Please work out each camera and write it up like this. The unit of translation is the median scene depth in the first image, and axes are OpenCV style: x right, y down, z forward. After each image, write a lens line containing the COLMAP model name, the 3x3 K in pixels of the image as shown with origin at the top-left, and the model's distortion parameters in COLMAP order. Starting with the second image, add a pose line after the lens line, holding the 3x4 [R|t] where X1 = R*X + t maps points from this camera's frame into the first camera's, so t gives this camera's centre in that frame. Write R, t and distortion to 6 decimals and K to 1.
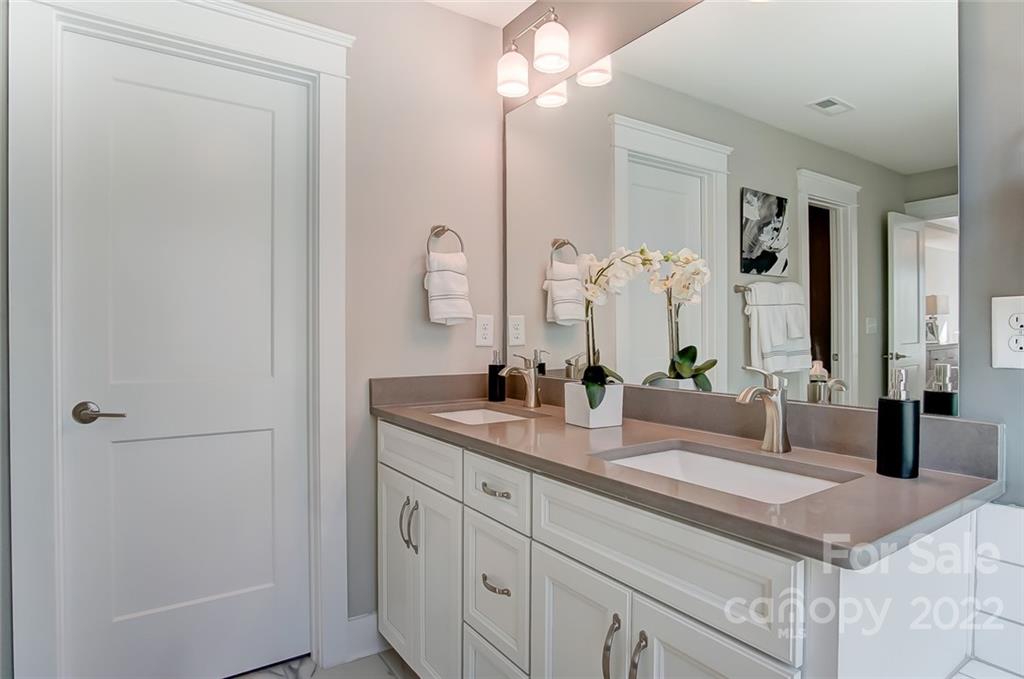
lens RADIAL K [[558.4, 0, 511.7], [0, 558.4, 336.3], [0, 0, 1]] dist [-0.027267, 0.005921]
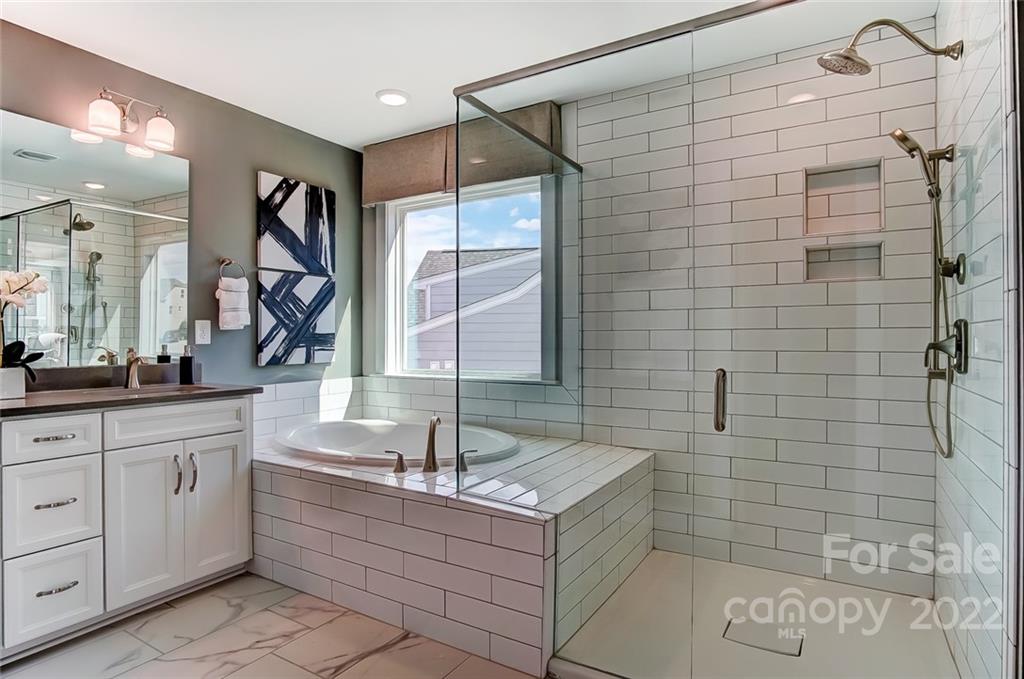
lens RADIAL K [[558.4, 0, 510.8], [0, 558.4, 337.8], [0, 0, 1]] dist [-0.027267, 0.005921]
pose [[-0.411481, 0.001998, 0.911416, -2.091937], [0.003855, 0.999992, -0.000452, 0.012302], [-0.911410, 0.003327, -0.411486, 0.552281]]
